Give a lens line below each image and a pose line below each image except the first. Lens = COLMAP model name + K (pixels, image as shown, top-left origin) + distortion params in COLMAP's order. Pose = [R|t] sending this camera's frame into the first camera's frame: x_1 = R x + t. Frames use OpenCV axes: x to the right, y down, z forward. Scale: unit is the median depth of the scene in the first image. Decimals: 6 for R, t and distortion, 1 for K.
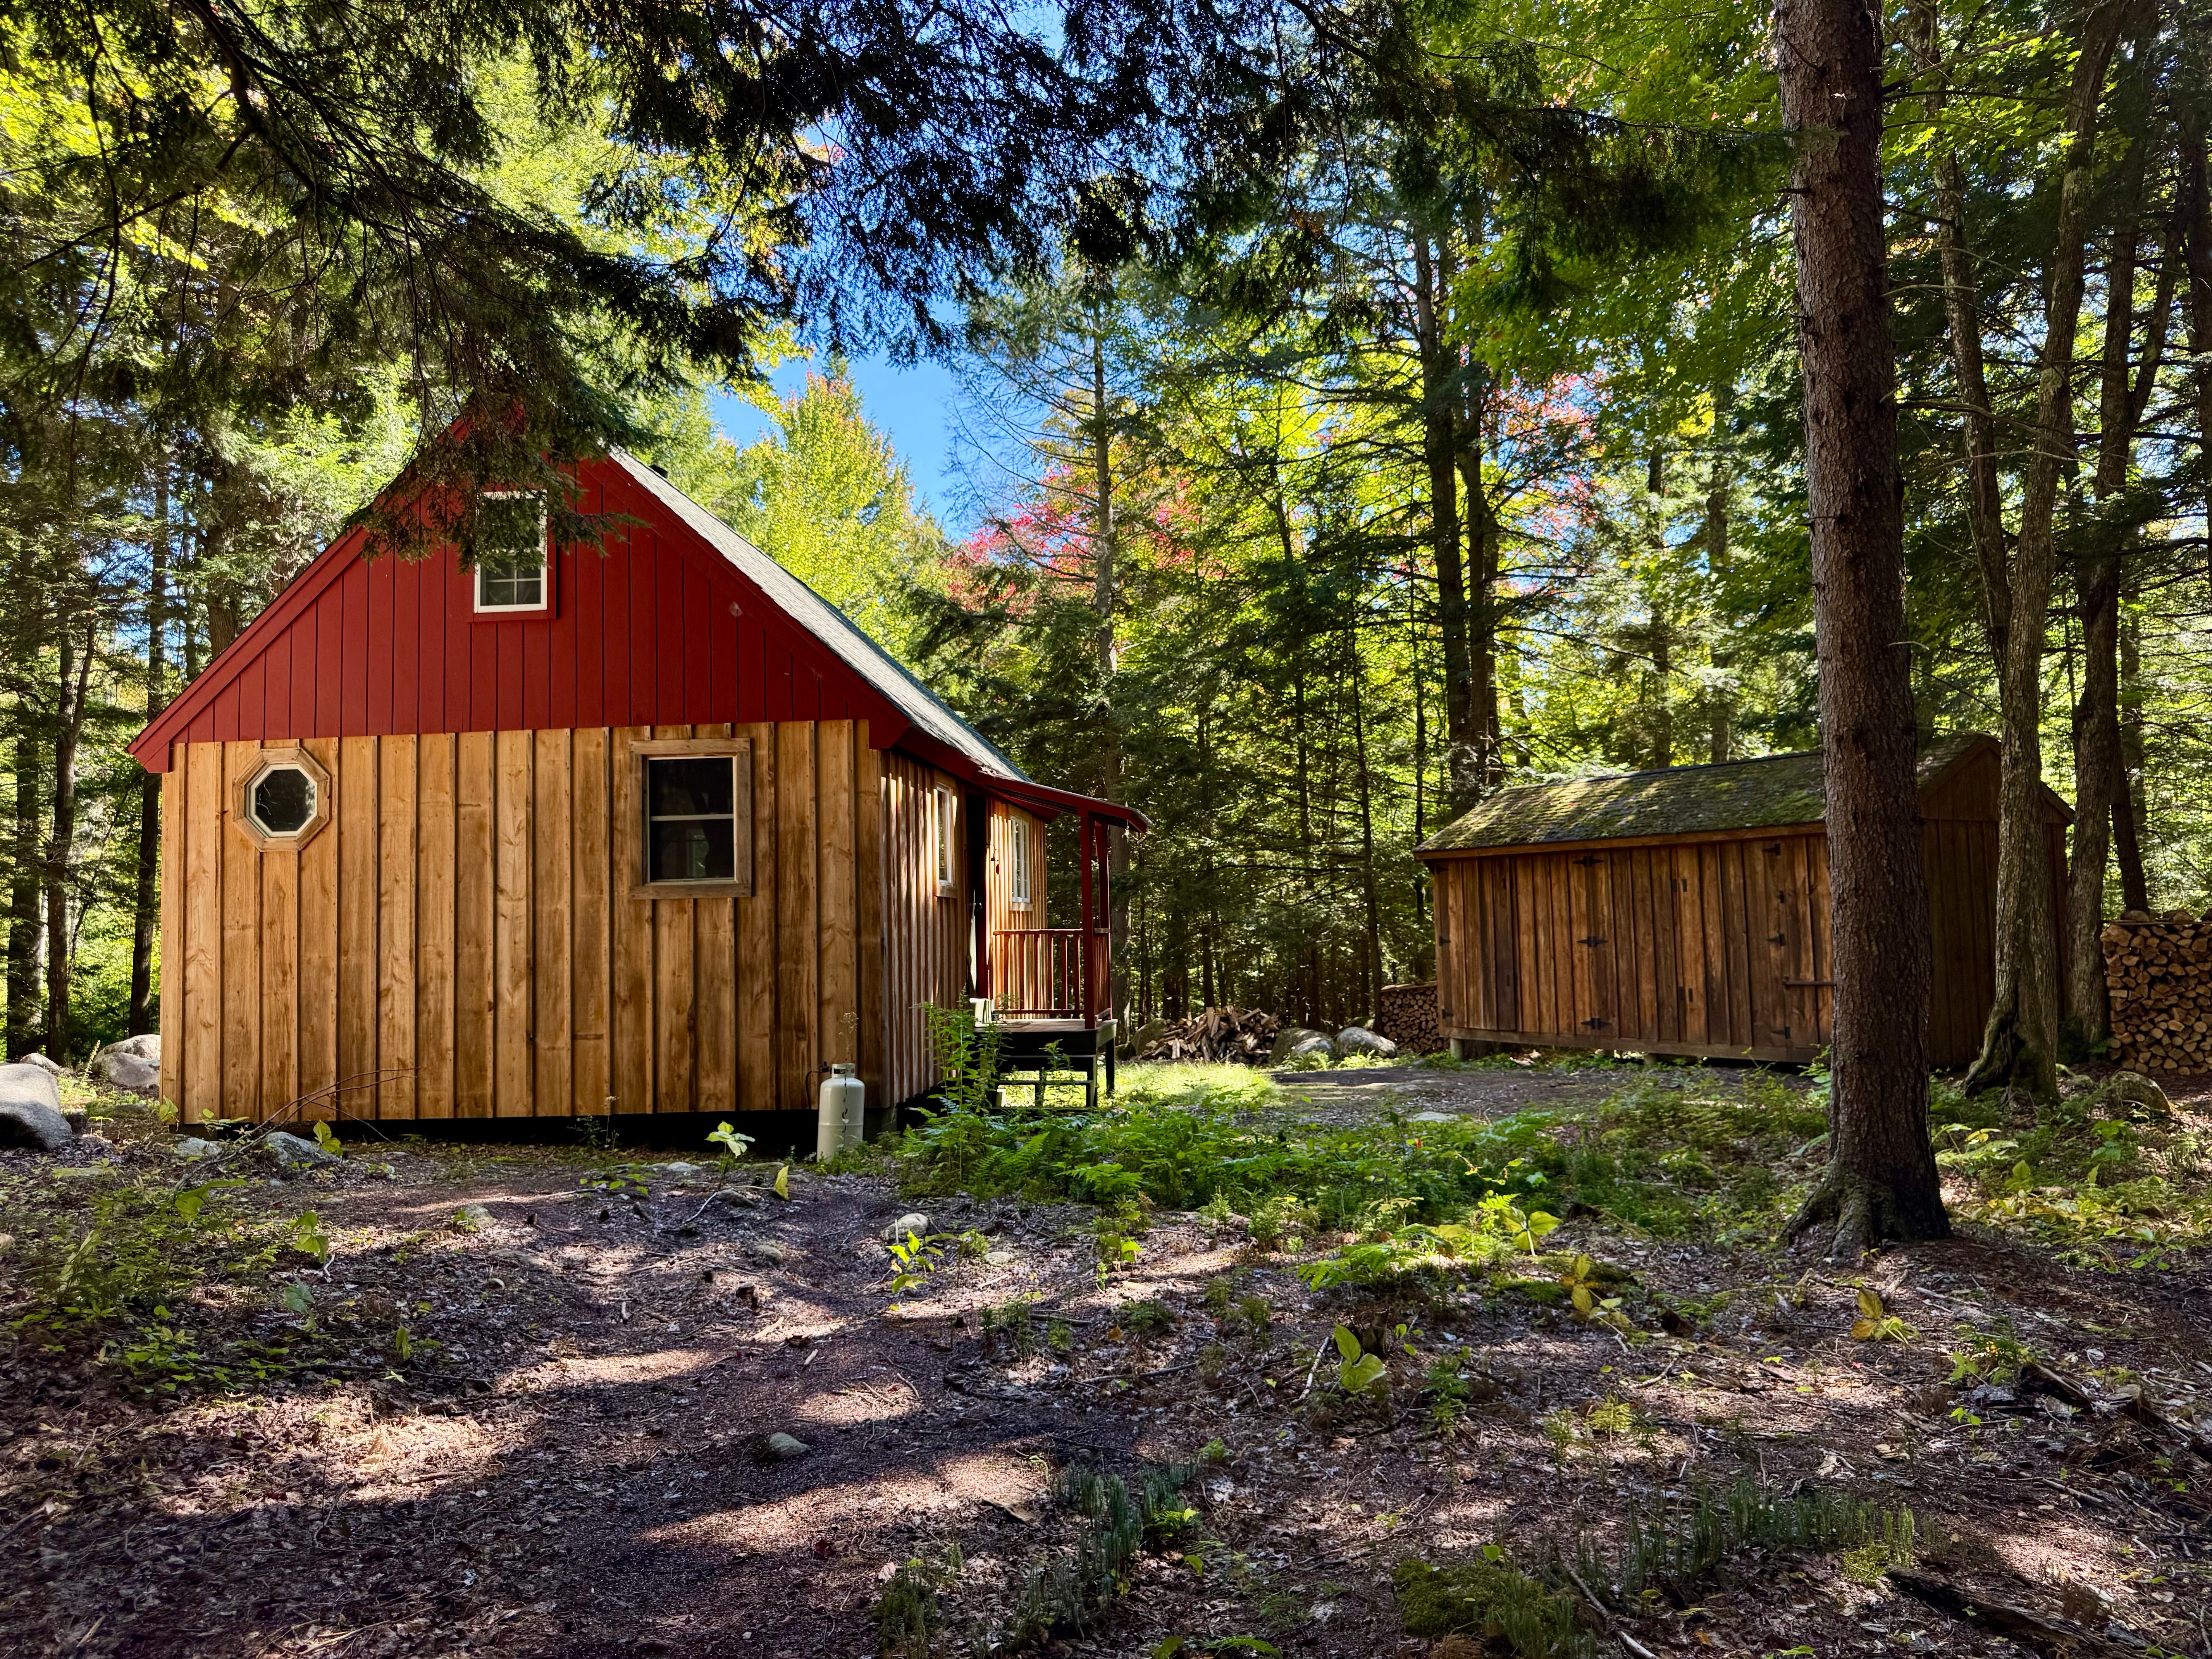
lens RADIAL K [[1674.4, 0, 1113.1], [0, 1674.4, 814.3], [0, 0, 1]] dist [-0.004923, 0.000819]
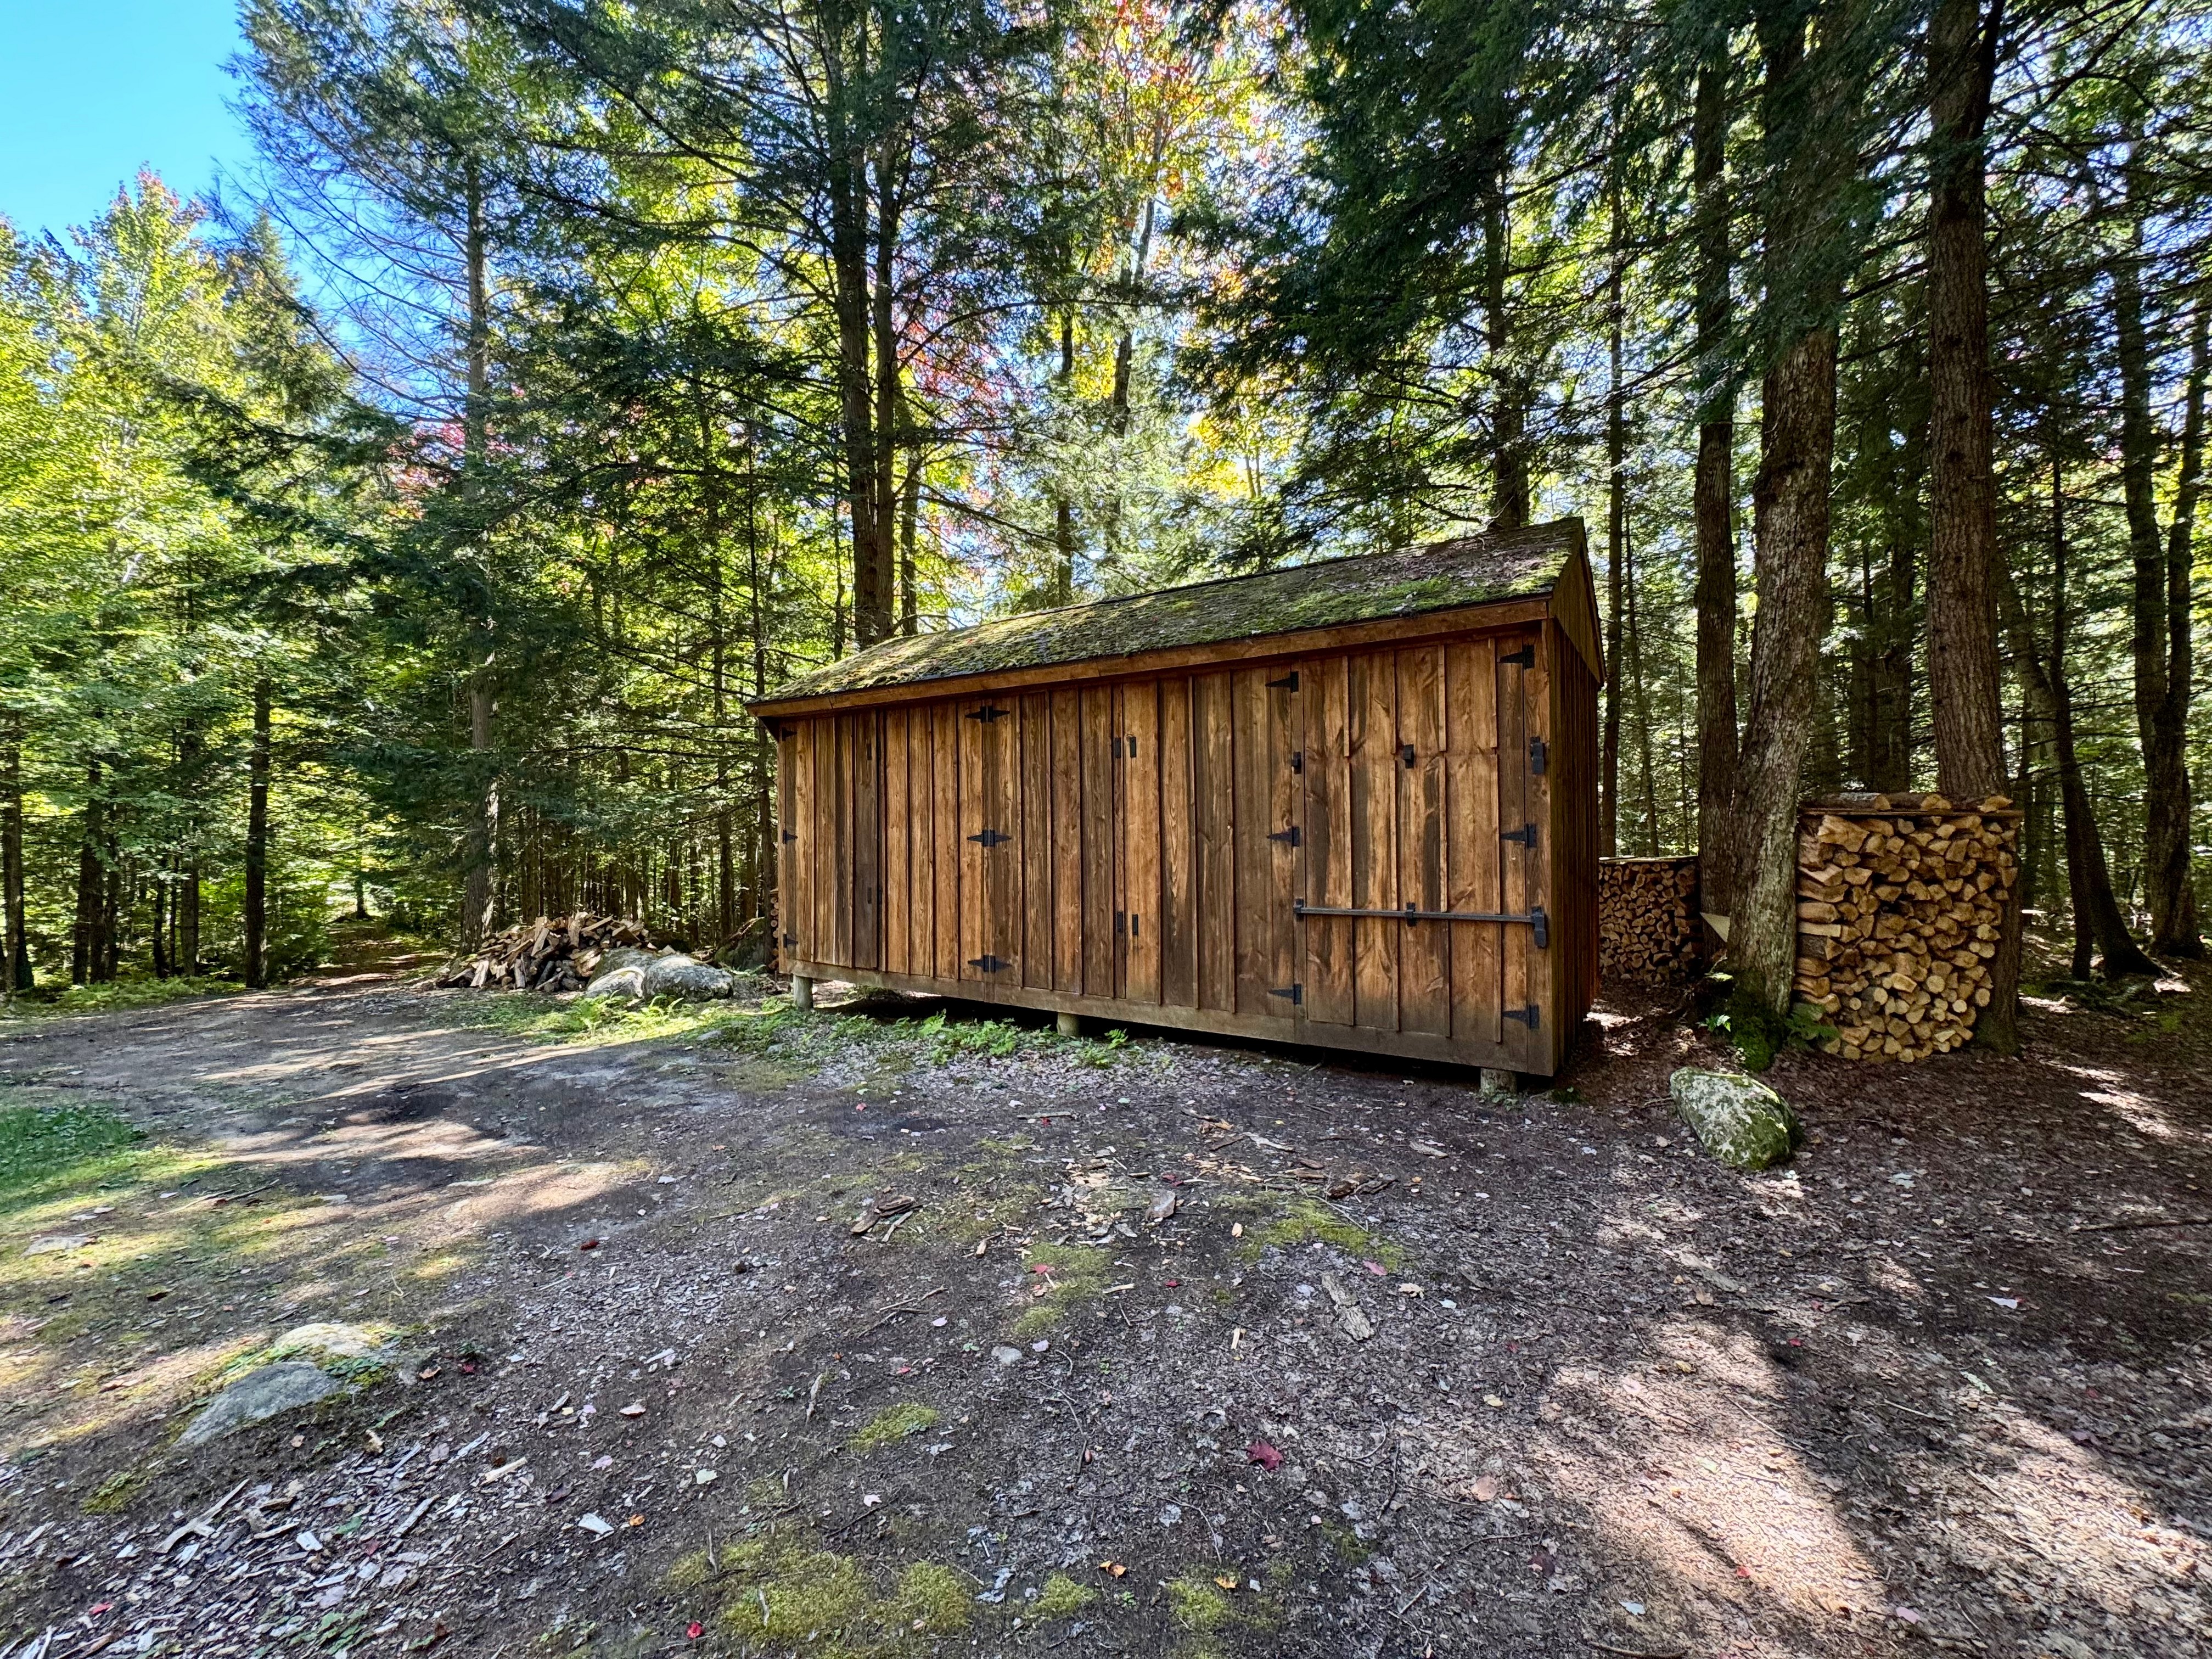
lens RADIAL K [[878.4, 0, 1113.4], [0, 878.4, 829.2], [0, 0, 1]] dist [-0.005504, 0.000413]
pose [[0.932234, 0.012451, 0.361642, 0.219899], [-0.034840, 0.997853, 0.055456, 0.055171], [-0.360175, -0.064297, 0.930666, 0.704822]]
